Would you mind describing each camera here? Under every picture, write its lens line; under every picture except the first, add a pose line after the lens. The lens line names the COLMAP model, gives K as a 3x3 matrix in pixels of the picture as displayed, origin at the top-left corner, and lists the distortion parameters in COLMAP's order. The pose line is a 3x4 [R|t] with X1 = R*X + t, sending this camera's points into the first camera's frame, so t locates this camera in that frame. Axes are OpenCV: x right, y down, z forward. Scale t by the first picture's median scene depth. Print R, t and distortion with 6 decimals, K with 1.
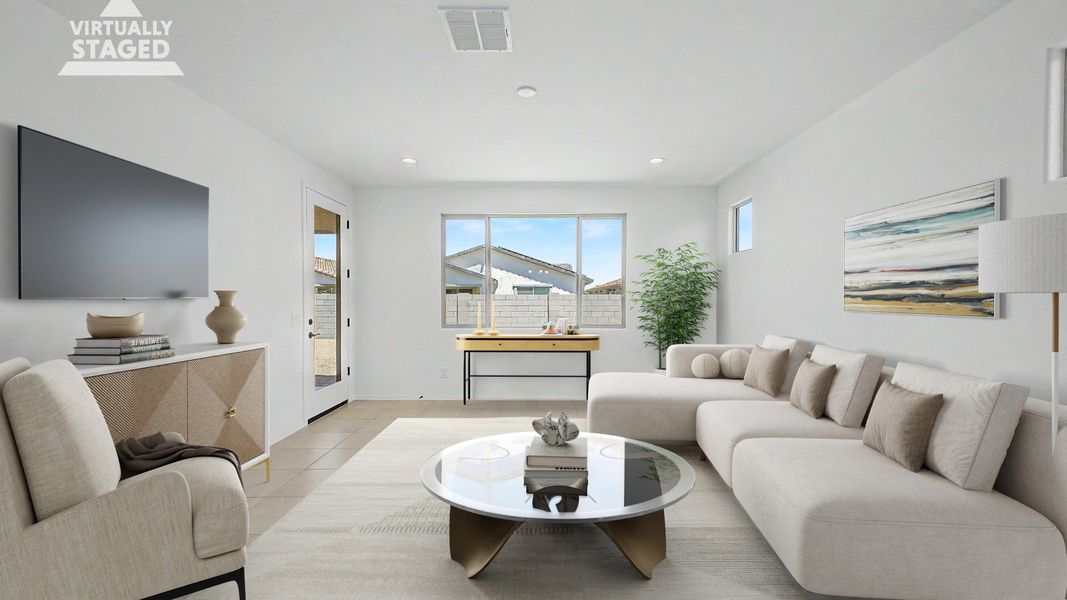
lens RADIAL K [[417.5, 0, 539.8], [0, 417.5, 296.7], [0, 0, 1]] dist [0.009837, -0.000869]
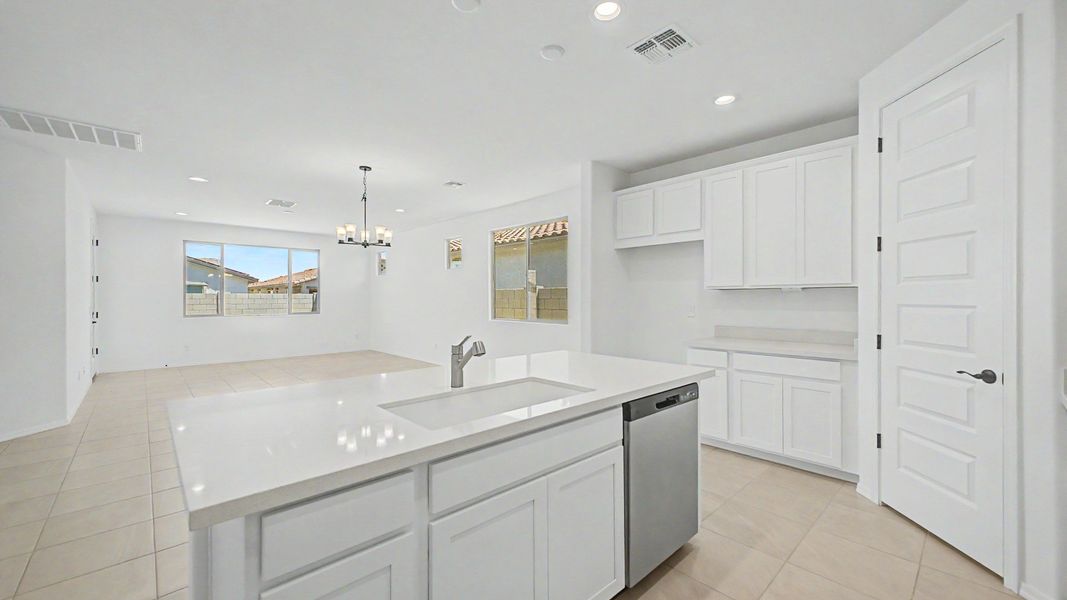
lens RADIAL K [[417.5, 0, 539.8], [0, 417.5, 296.7], [0, 0, 1]] dist [0.009837, -0.000869]
pose [[0.721826, 0.000314, 0.692075, -0.340336], [-0.001886, 0.999997, 0.001513, -0.001881], [-0.692072, -0.002397, 0.721824, -0.897157]]
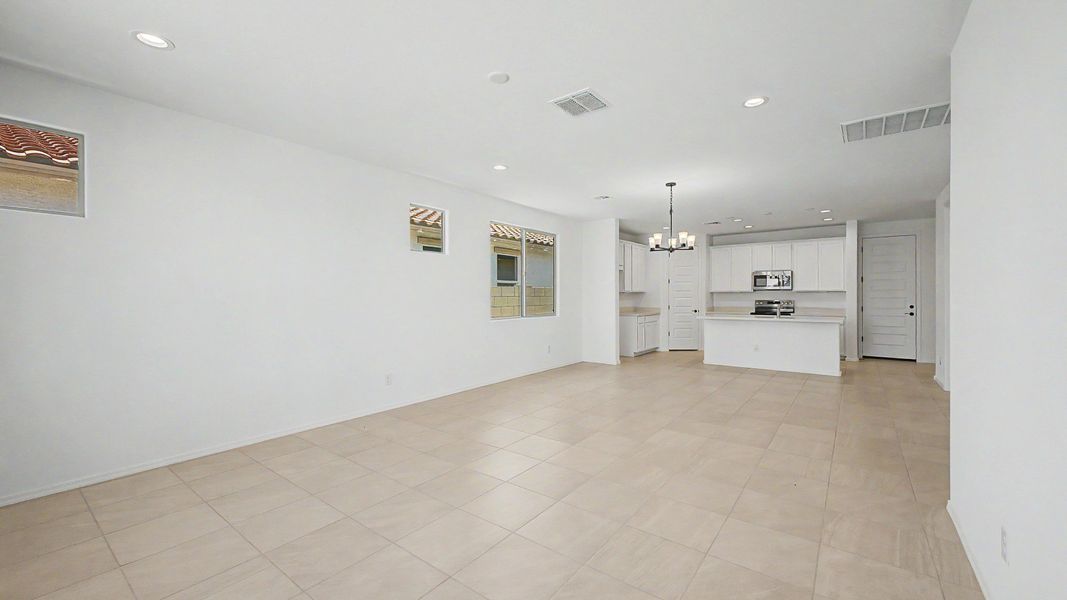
lens RADIAL K [[417.5, 0, 539.8], [0, 417.5, 296.7], [0, 0, 1]] dist [0.009837, -0.000869]
pose [[-0.807907, -0.000239, 0.589310, -0.340874], [-0.001465, 0.999998, -0.001602, 0.007741], [-0.589308, -0.002158, -0.807905, 0.909303]]
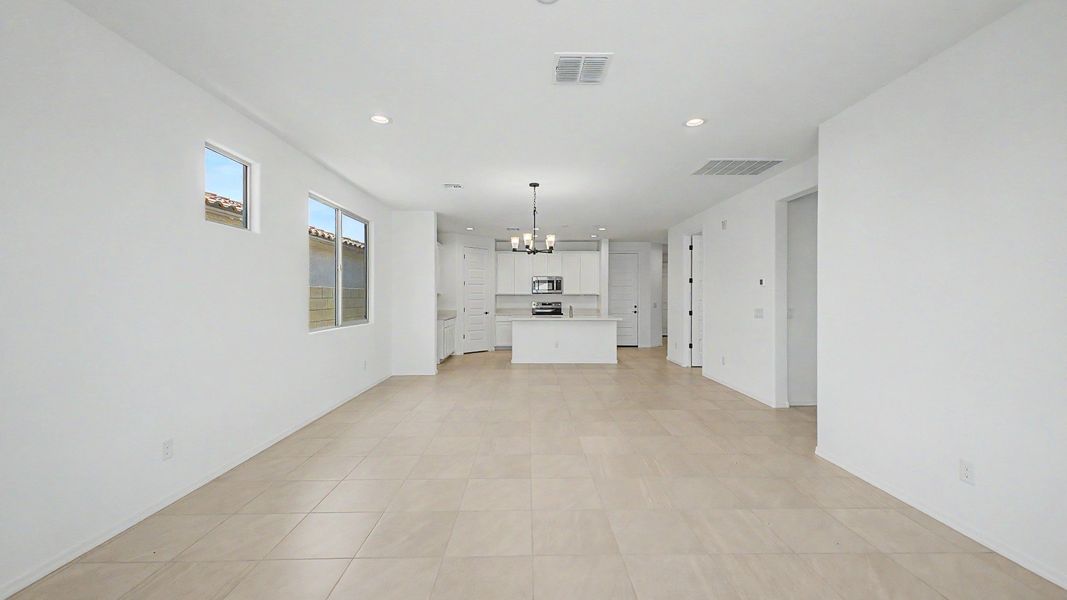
lens RADIAL K [[412.6, 0, 539.5], [0, 412.6, 297.4], [0, 0, 1]] dist [0.011746, -0.000164]
pose [[-0.999099, -0.002153, -0.042392, 0.013989], [-0.001930, 0.999984, -0.005296, 0.006053], [0.042403, -0.005209, -0.999087, 0.884621]]
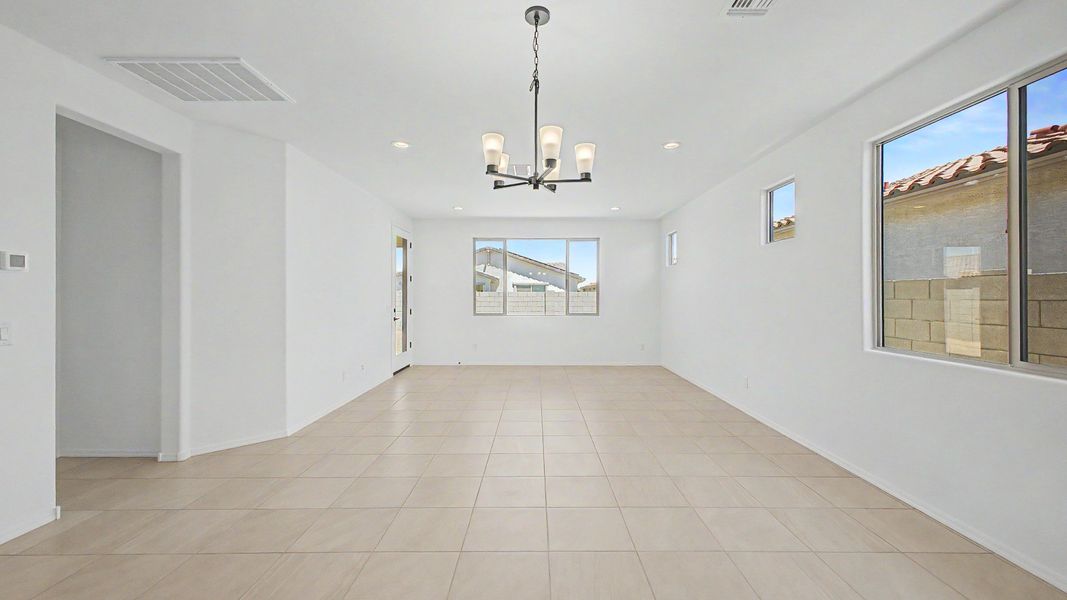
lens RADIAL K [[417.5, 0, 539.8], [0, 417.5, 296.7], [0, 0, 1]] dist [0.009837, -0.000869]
pose [[0.999951, -0.000951, 0.009839, -0.016628], [0.000879, 0.999972, 0.007388, -0.001761], [-0.009846, -0.007379, 0.999924, -0.440127]]
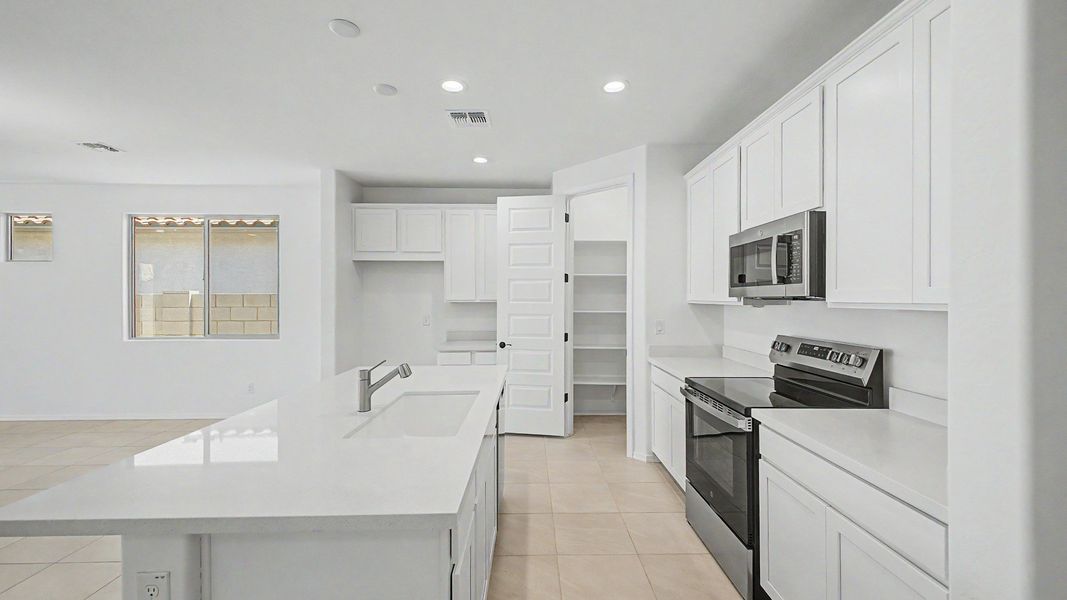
lens RADIAL K [[417.5, 0, 539.8], [0, 417.5, 296.7], [0, 0, 1]] dist [0.009837, -0.000869]
pose [[-0.028204, 0.004130, 0.999594, -0.506423], [-0.007527, 0.999962, -0.004344, -0.022832], [-0.999574, -0.007646, -0.028172, -0.751174]]
